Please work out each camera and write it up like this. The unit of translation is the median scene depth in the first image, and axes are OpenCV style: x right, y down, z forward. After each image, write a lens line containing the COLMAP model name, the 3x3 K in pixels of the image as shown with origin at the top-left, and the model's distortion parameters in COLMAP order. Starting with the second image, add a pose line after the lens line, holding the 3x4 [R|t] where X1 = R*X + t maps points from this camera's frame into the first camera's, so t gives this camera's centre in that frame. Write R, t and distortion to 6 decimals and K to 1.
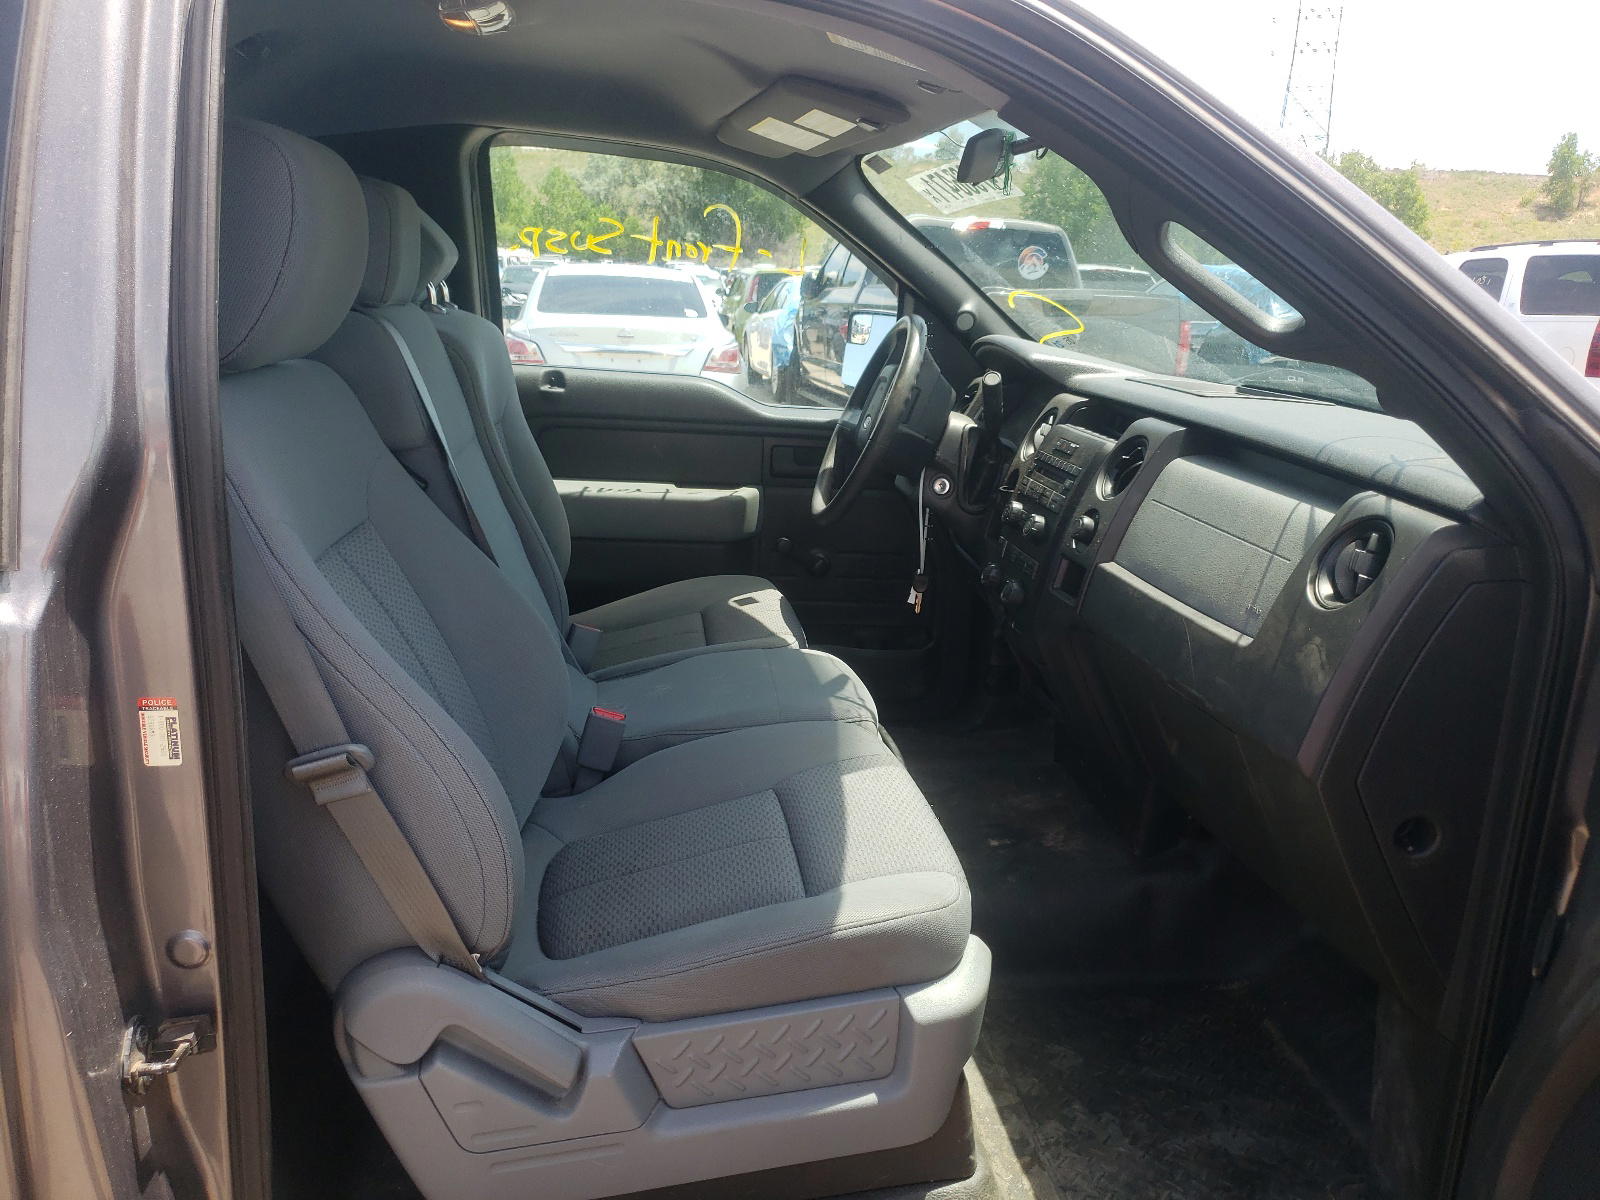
lens RADIAL K [[1274.4, 0, 798.2], [0, 1274.4, 625.7], [0, 0, 1]] dist [0.005015, -0.001126]
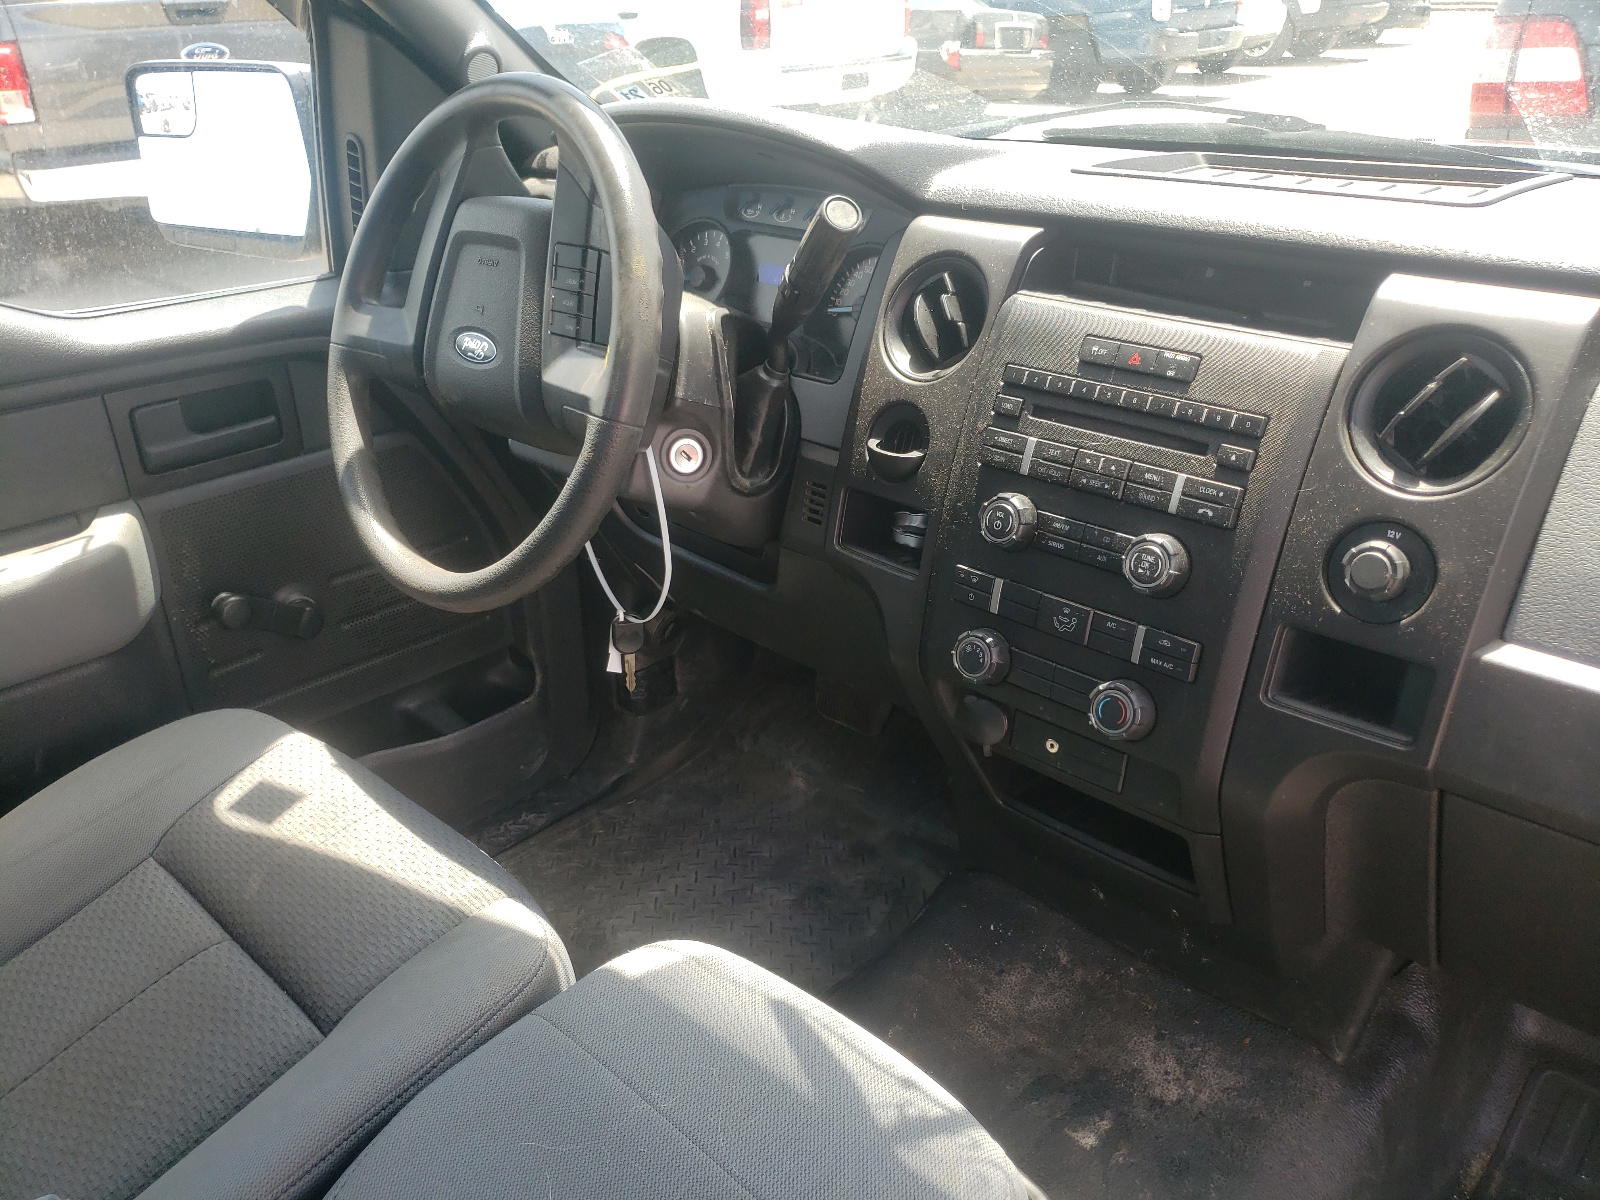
lens RADIAL K [[1190.3, 0, 802.0], [0, 1190.3, 553.4], [0, 0, 1]] dist [0.002794, 0.000025]
pose [[0.748514, -0.319548, 0.581047, -0.118496], [0.212371, 0.945600, 0.246454, -0.170603], [-0.628192, -0.061077, 0.775657, 0.622097]]
